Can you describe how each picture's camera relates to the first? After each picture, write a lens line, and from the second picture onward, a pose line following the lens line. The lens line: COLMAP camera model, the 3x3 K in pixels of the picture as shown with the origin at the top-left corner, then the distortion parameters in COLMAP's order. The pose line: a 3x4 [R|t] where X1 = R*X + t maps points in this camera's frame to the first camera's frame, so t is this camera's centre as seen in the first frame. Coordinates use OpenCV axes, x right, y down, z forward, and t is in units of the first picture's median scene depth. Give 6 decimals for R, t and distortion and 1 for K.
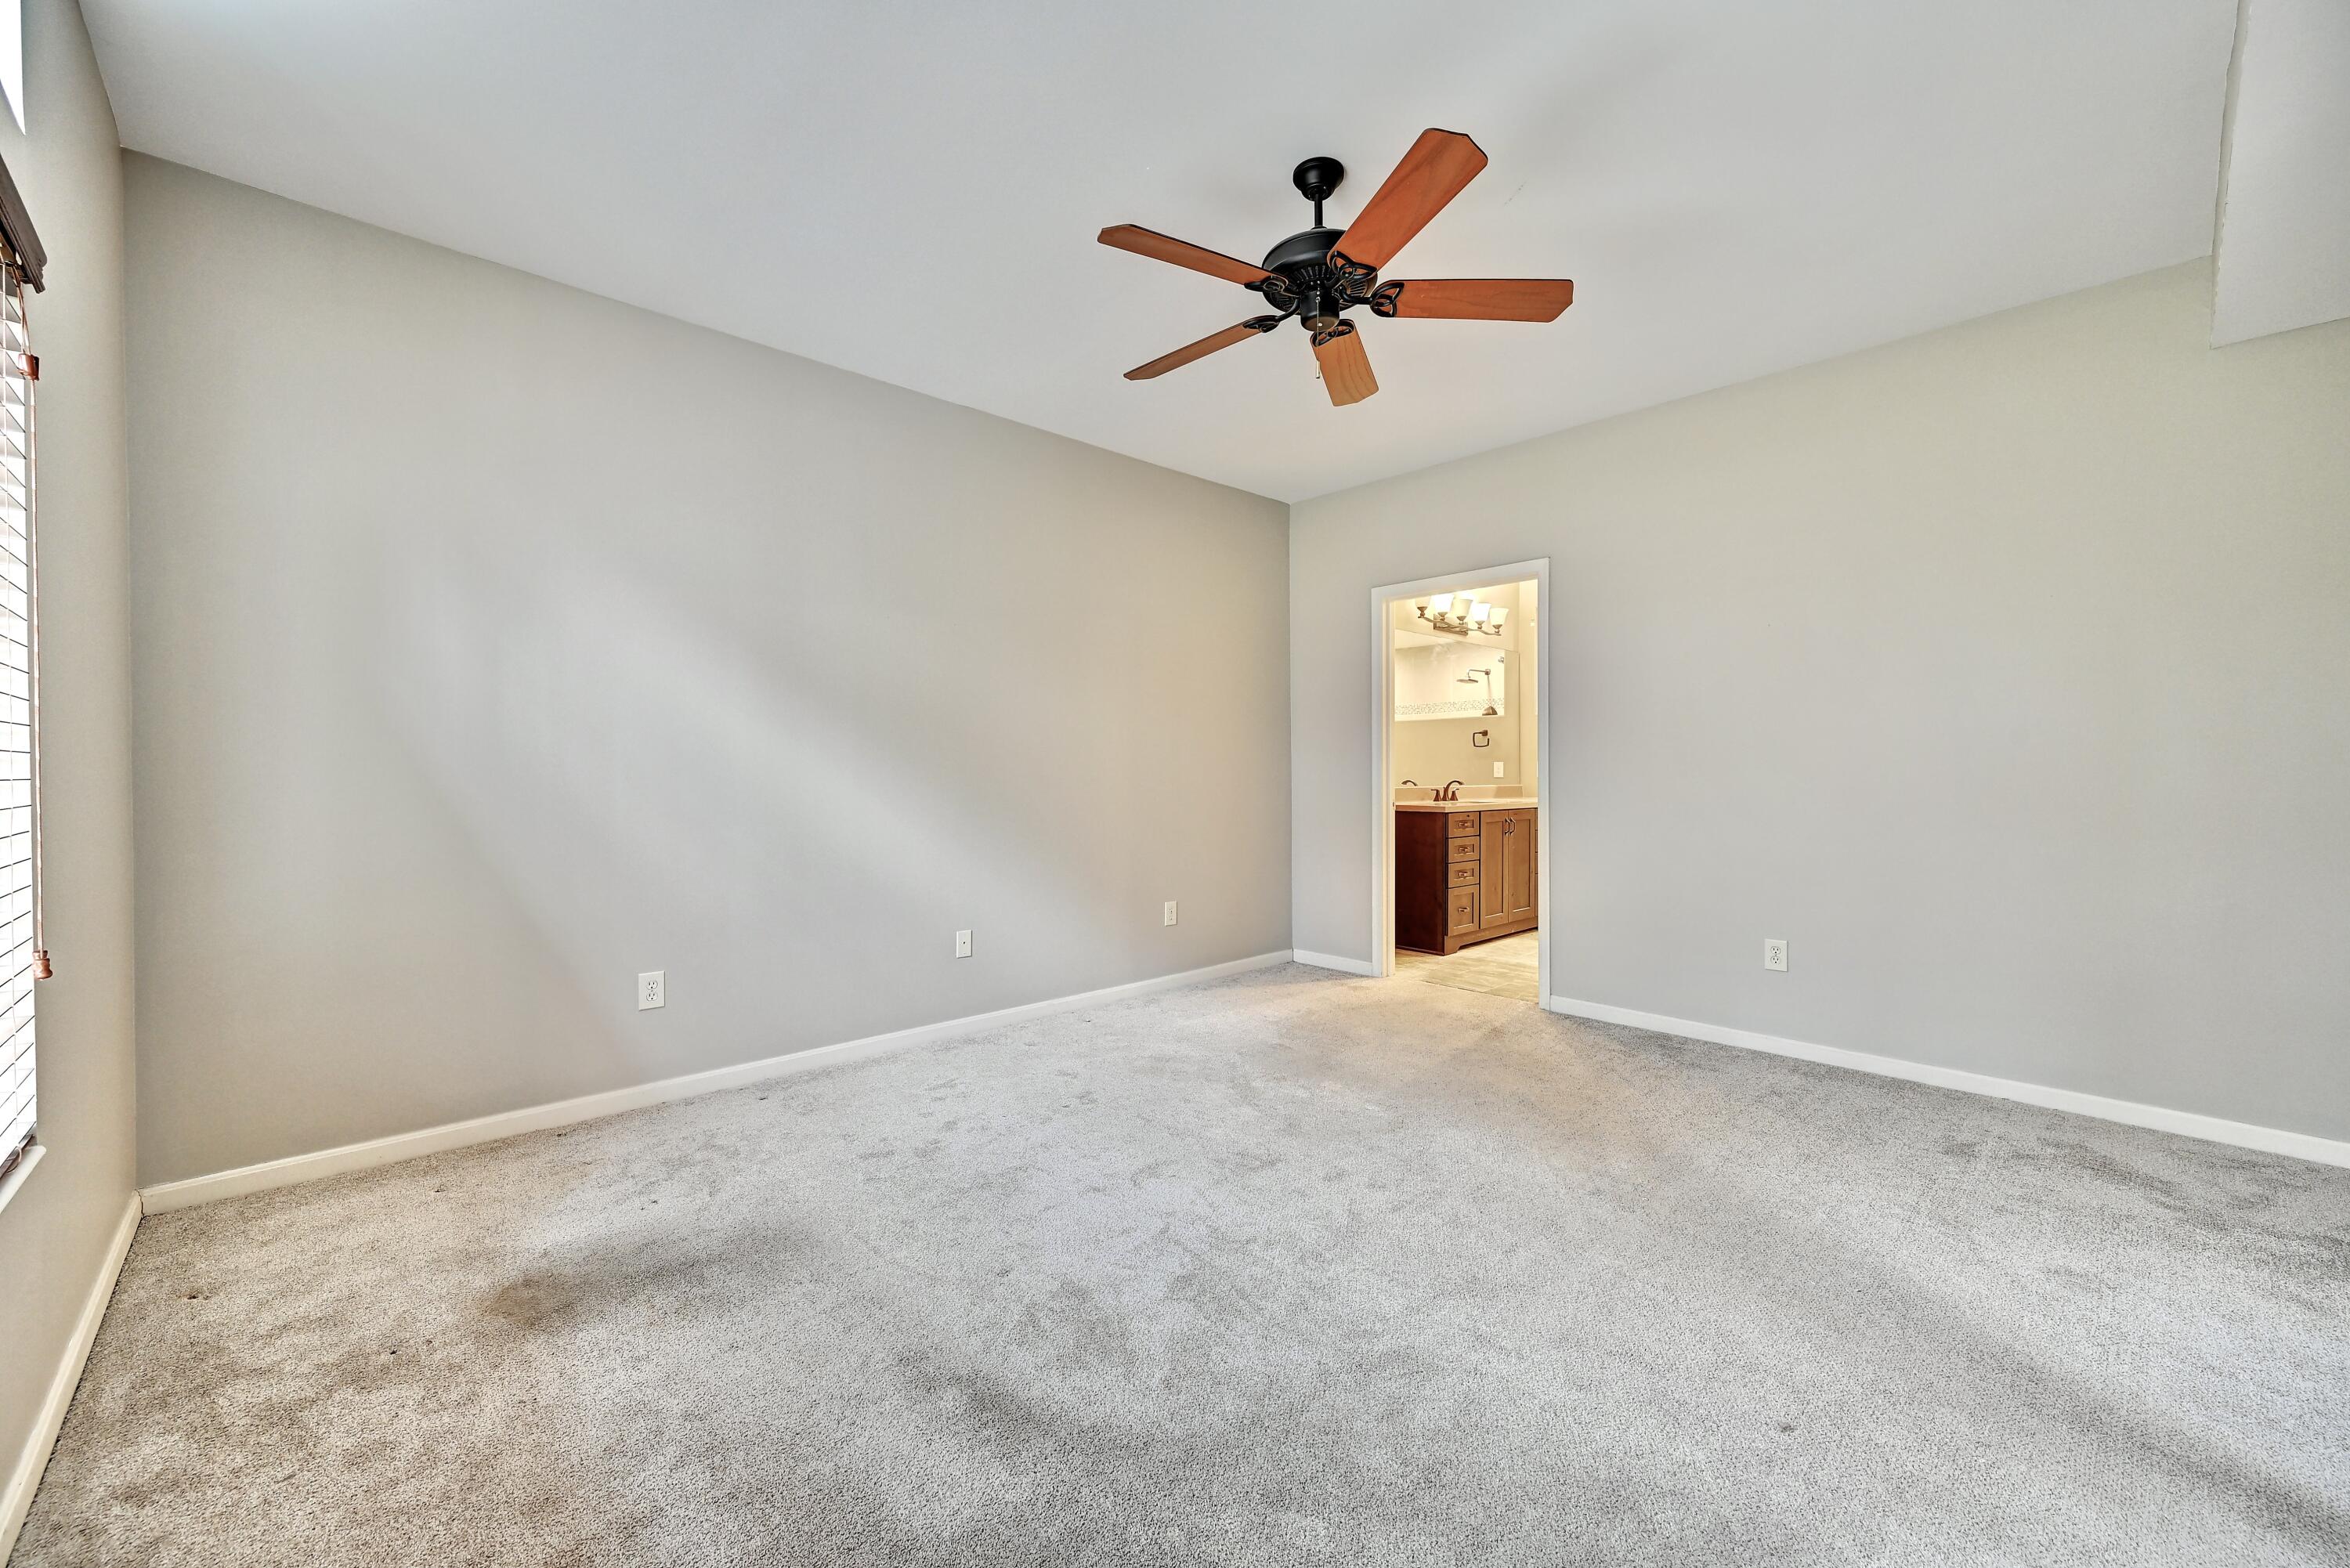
lens RADIAL K [[923.5, 0, 1175.0], [0, 923.5, 784.0], [0, 0, 1]] dist [-0.000085, -0.000005]
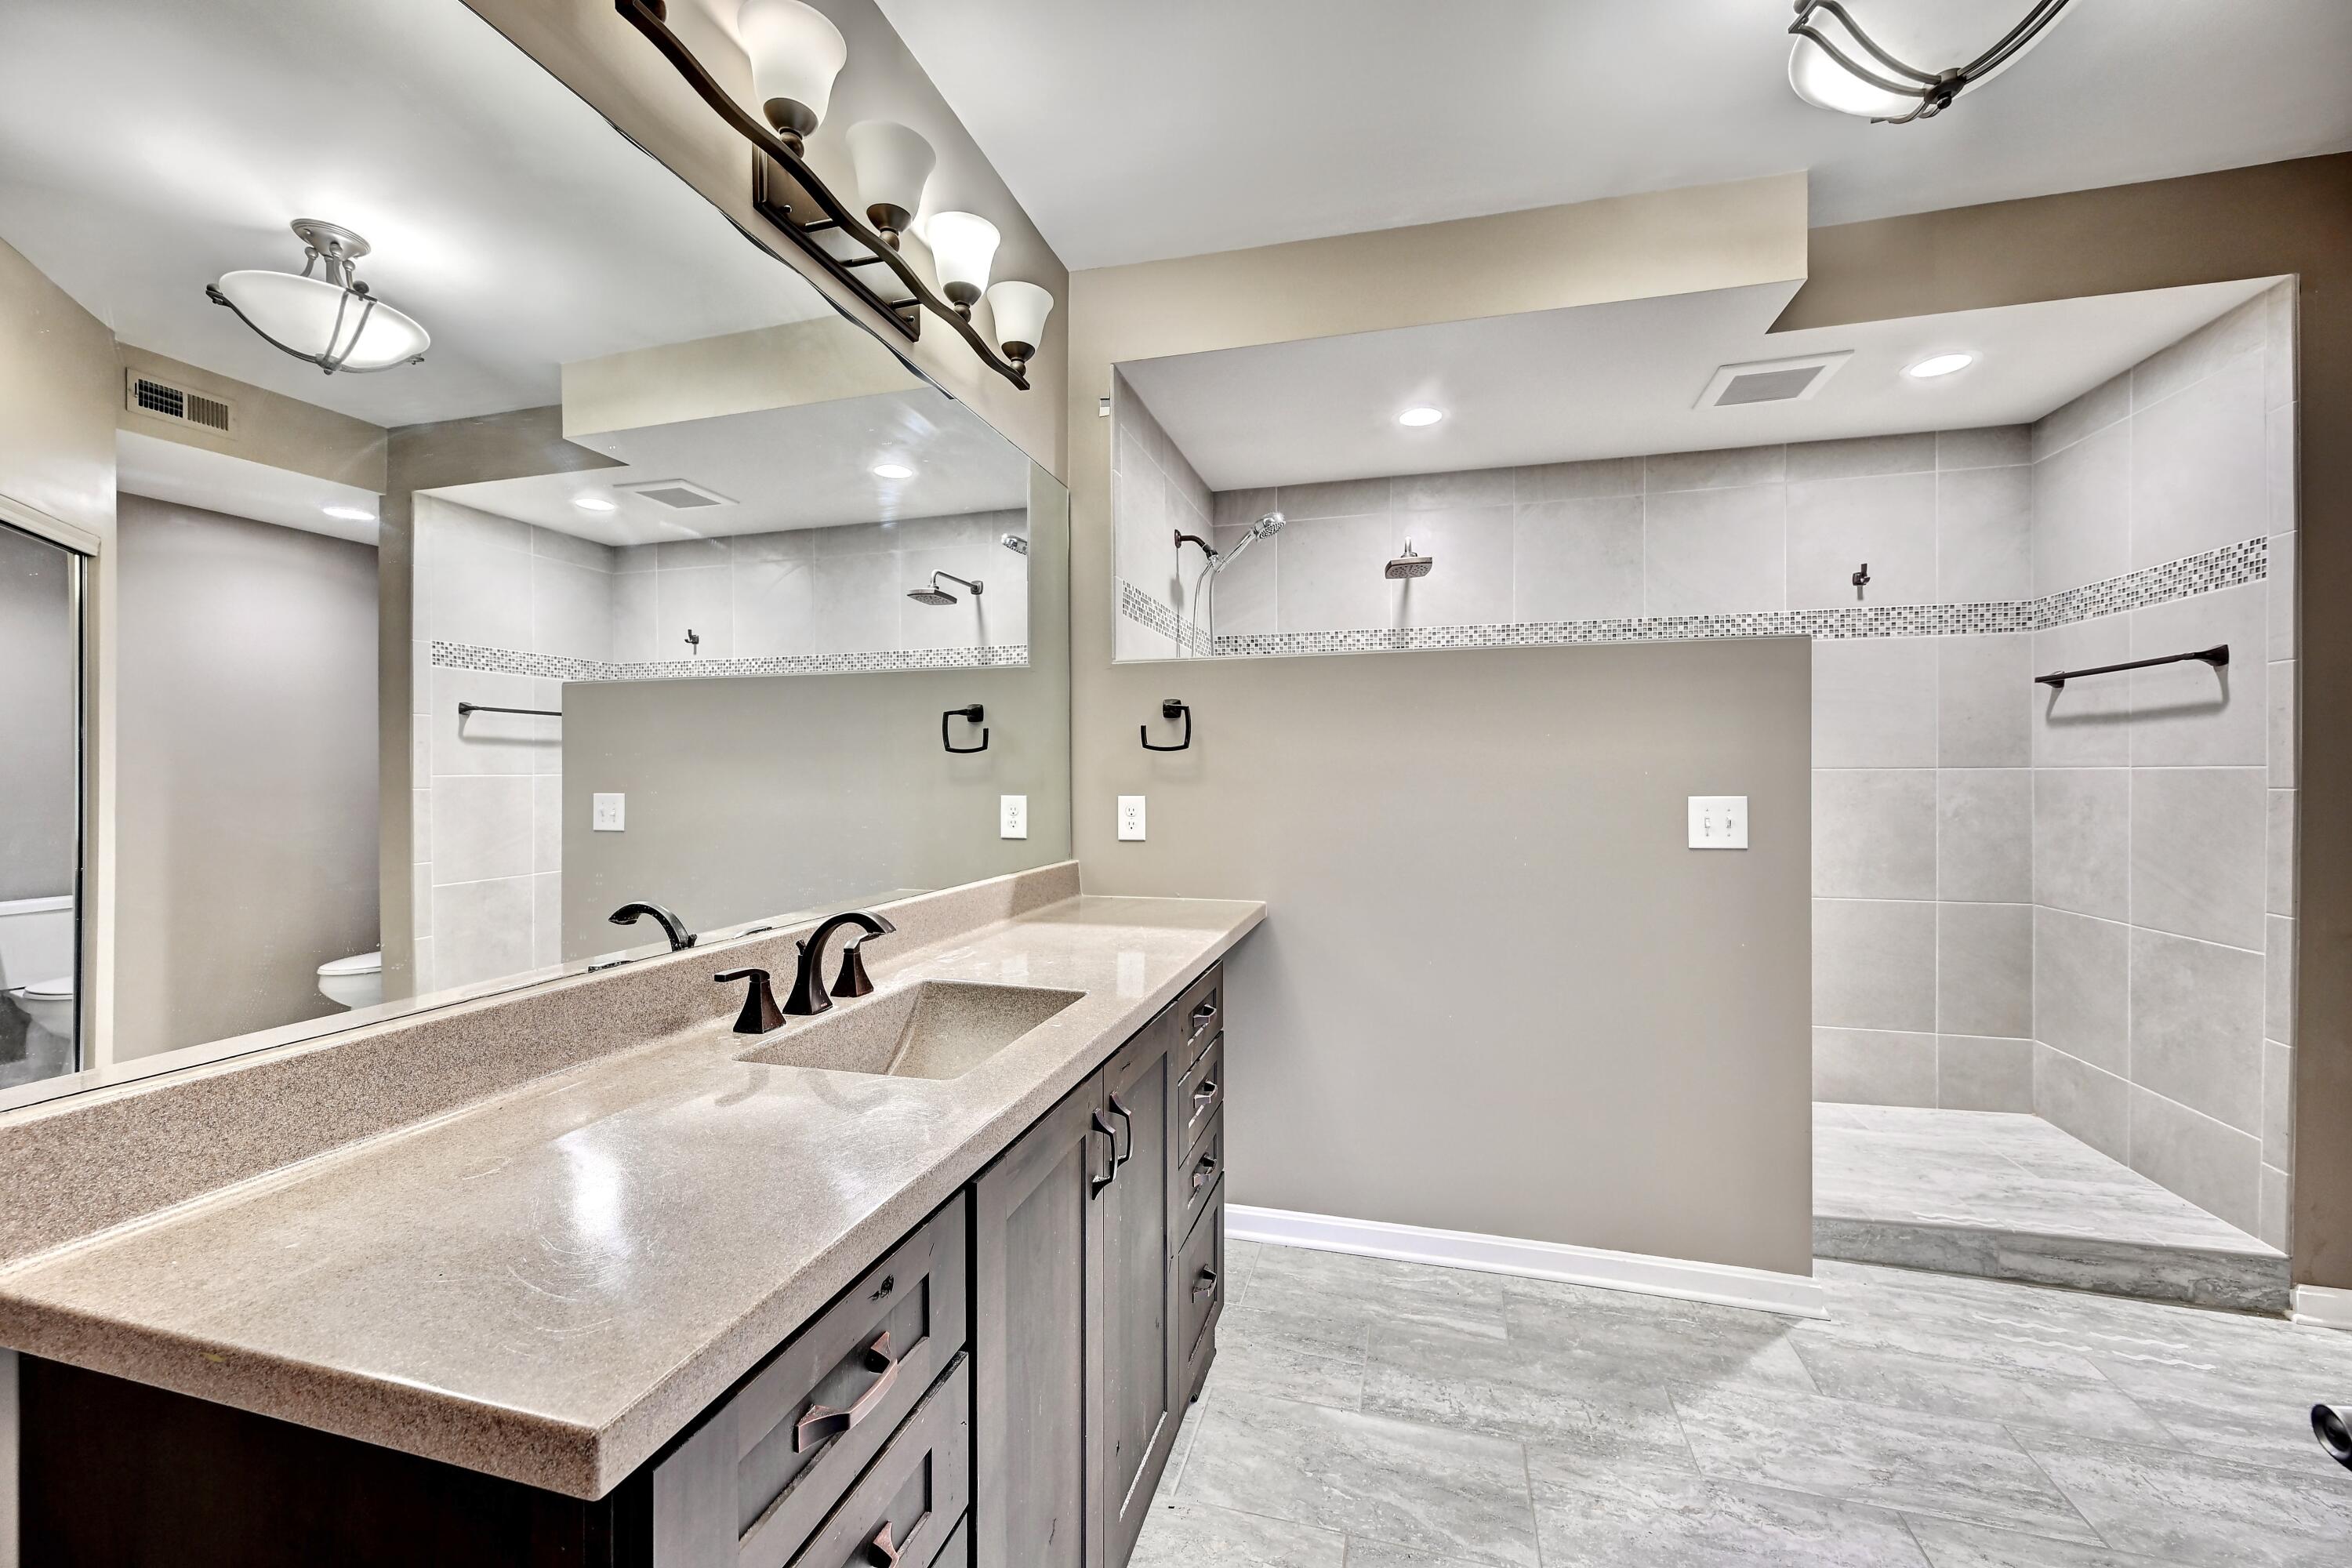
lens RADIAL K [[924.3, 0, 1176.0], [0, 924.3, 784.0], [0, 0, 1]] dist [-0.000085, -0.000005]
pose [[0.852916, -0.003726, 0.522035, 0.218503], [0.005234, 0.999985, -0.001413, -0.027572], [-0.522022, 0.003938, 0.852923, 0.665759]]
